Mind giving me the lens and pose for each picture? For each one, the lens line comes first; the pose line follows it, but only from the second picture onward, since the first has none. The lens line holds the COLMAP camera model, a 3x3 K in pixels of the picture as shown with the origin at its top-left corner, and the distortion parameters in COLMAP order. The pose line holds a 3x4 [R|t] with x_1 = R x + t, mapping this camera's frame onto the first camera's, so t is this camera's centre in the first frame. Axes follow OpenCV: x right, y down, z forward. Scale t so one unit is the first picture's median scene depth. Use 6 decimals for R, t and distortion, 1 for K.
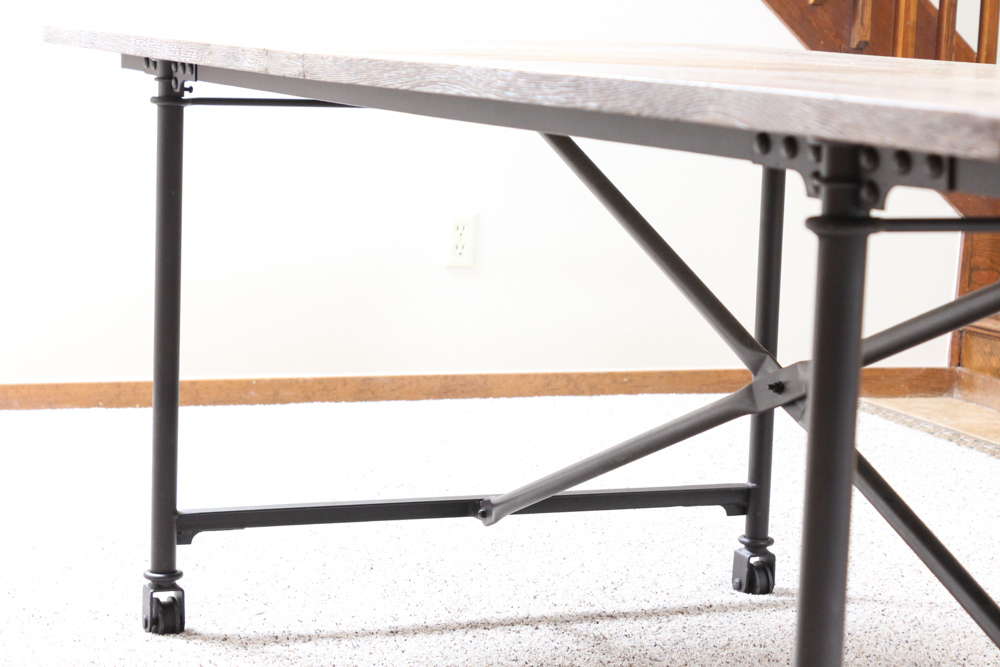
lens RADIAL K [[2365.8, 0, 493.3], [0, 2365.8, 335.4], [0, 0, 1]] dist [-0.004362, 0.000000]
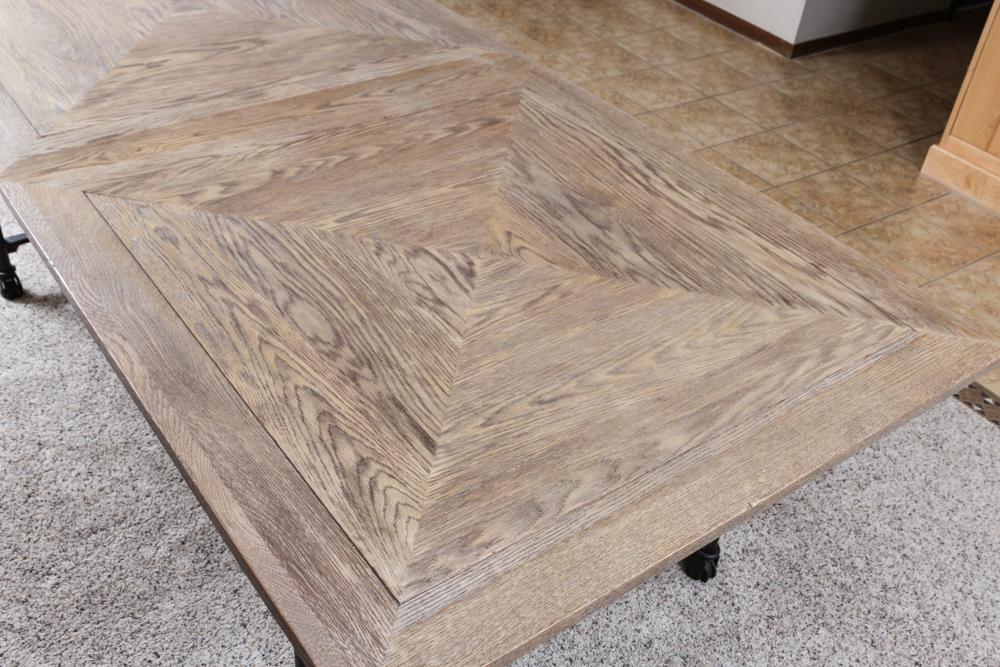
lens RADIAL K [[997.0, 0, 494.8], [0, 997.0, 328.9], [0, 0, 1]] dist [-0.030229, 0.000000]
pose [[0.969614, -0.118394, 0.214082, 0.072163], [-0.007759, 0.859770, 0.510622, -0.276663], [-0.244515, -0.496768, 0.832727, 0.191788]]
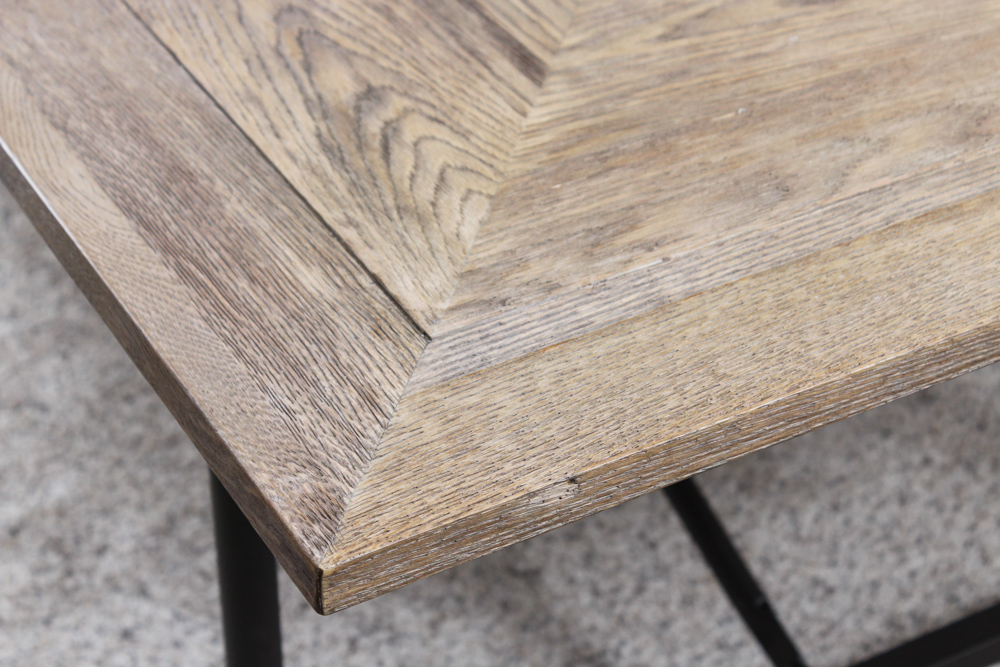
lens RADIAL K [[2365.8, 0, 480.3], [0, 2365.8, 318.0], [0, 0, 1]] dist [-0.004362, 0.000000]
pose [[0.992009, -0.101046, 0.075552, 0.083071], [0.051951, 0.872833, 0.485246, -0.195966], [-0.114976, -0.477443, 0.871108, 0.144157]]
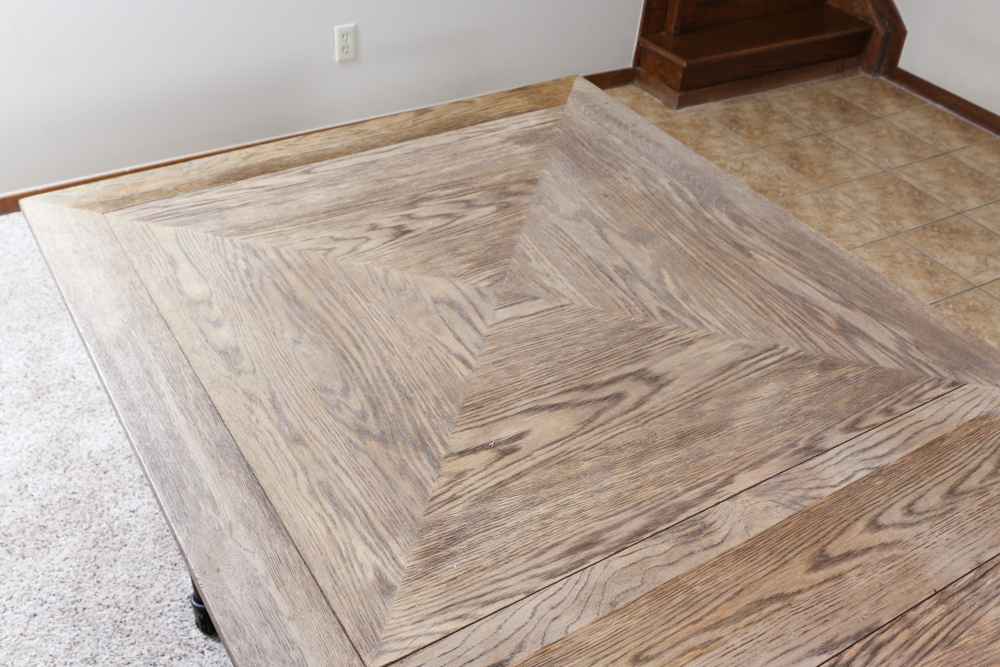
lens RADIAL K [[997.0, 0, 491.6], [0, 997.0, 340.8], [0, 0, 1]] dist [-0.030229, 0.000000]
pose [[0.987754, -0.093045, 0.125235, -0.031145], [0.016752, 0.861311, 0.507801, -0.327212], [-0.155114, -0.499485, 0.852323, 0.540244]]
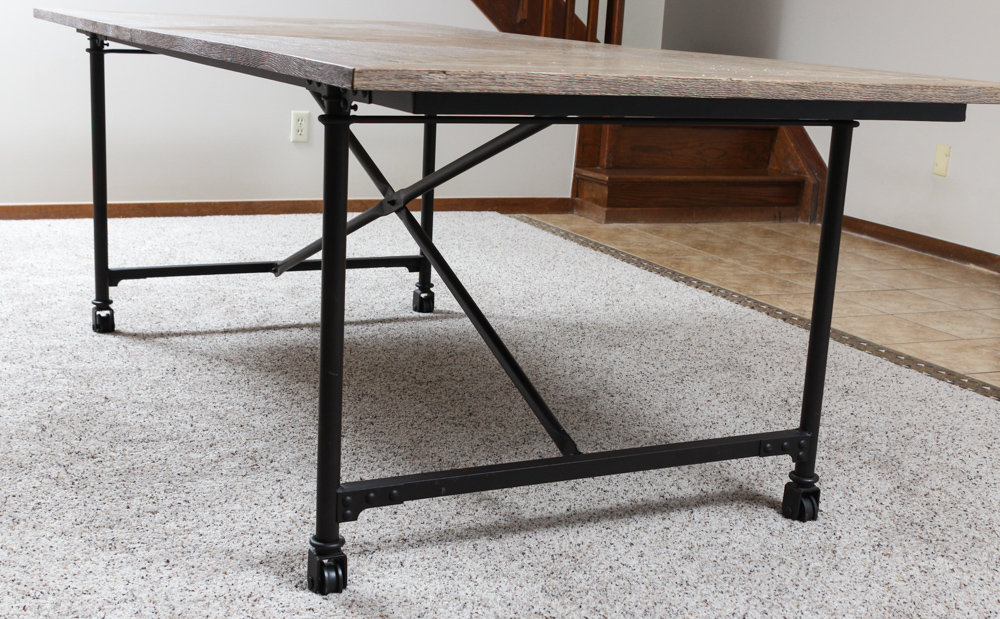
lens RADIAL K [[1347.0, 0, 497.0], [0, 1347.0, 329.0], [0, 0, 1]] dist [-0.010954, 0.000000]
pose [[0.997190, -0.004436, 0.074789, 0.096624], [-0.003628, 0.994215, 0.107343, 0.004775], [-0.074833, -0.107313, 0.991405, -0.104833]]
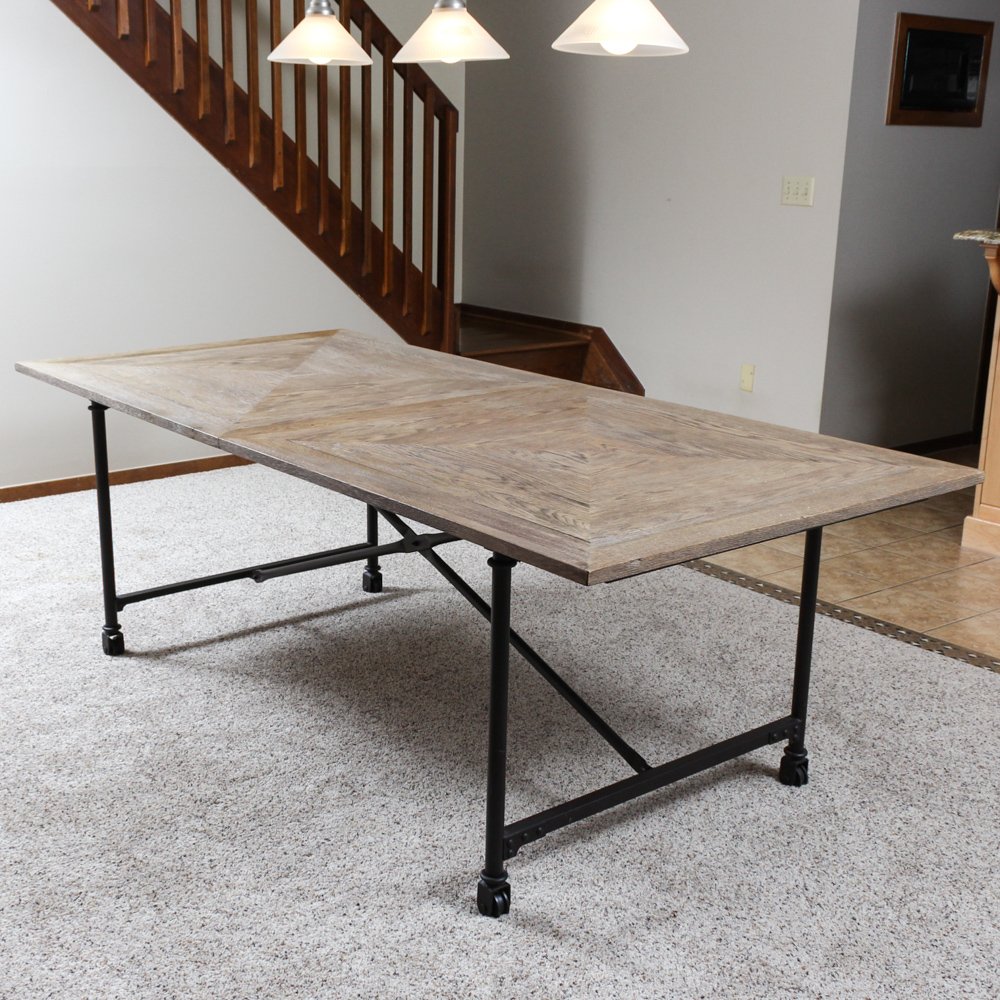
lens RADIAL K [[1358.7, 0, 446.5], [0, 1358.7, 497.2], [0, 0, 1]] dist [-0.002005, 0.000000]
pose [[0.963388, -0.097923, 0.249590, -0.141782], [0.063050, 0.987555, 0.144086, -0.168325], [-0.260593, -0.123074, 0.957572, -0.224470]]
